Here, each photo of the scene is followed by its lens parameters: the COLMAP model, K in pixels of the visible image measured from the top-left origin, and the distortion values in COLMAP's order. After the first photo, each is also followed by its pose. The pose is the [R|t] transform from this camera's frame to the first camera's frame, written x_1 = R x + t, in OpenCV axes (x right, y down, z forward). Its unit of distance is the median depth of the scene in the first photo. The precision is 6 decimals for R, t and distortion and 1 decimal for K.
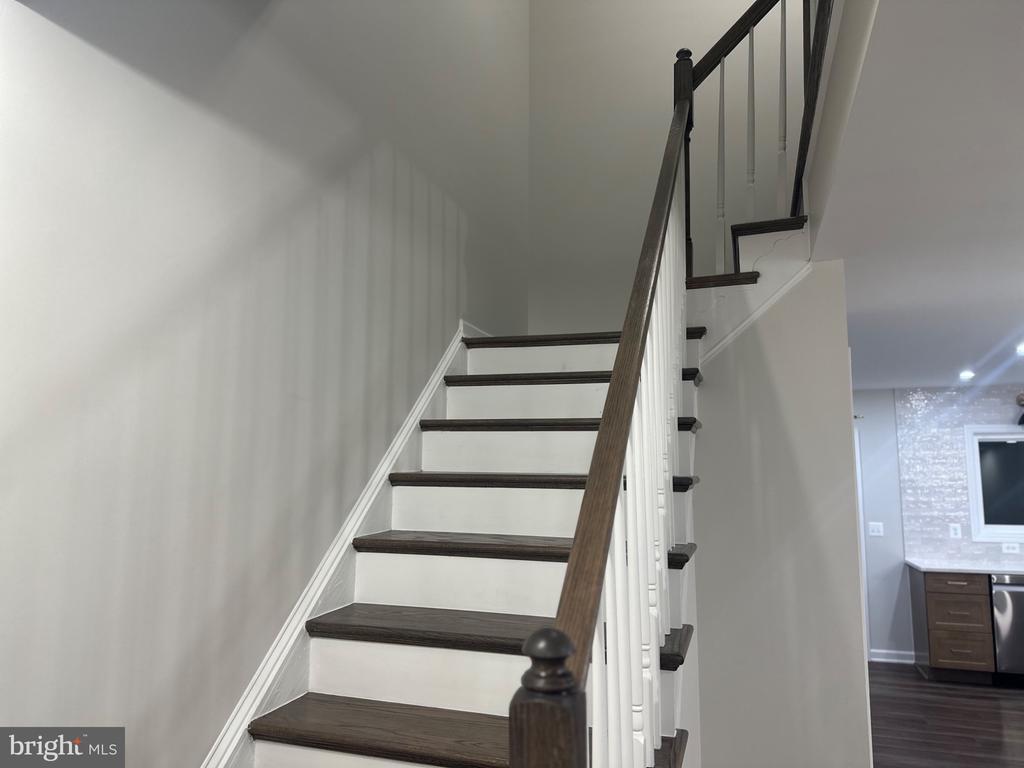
lens RADIAL K [[717.8, 0, 511.0], [0, 717.8, 390.6], [0, 0, 1]] dist [0.007388, -0.007215]
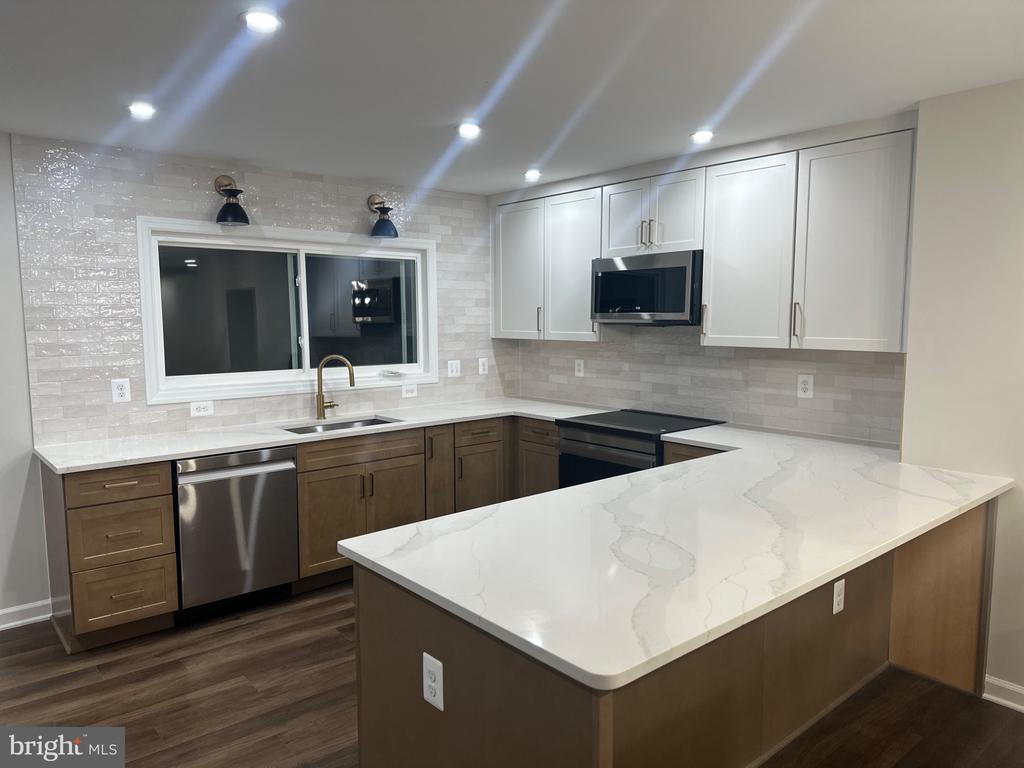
lens RADIAL K [[717.8, 0, 515.2], [0, 717.8, 388.8], [0, 0, 1]] dist [0.007388, -0.007215]
pose [[0.509006, -0.091987, 0.855834, 0.265937], [-0.096326, 0.981941, 0.162831, 0.062467], [-0.855357, -0.165320, 0.490953, 0.414510]]
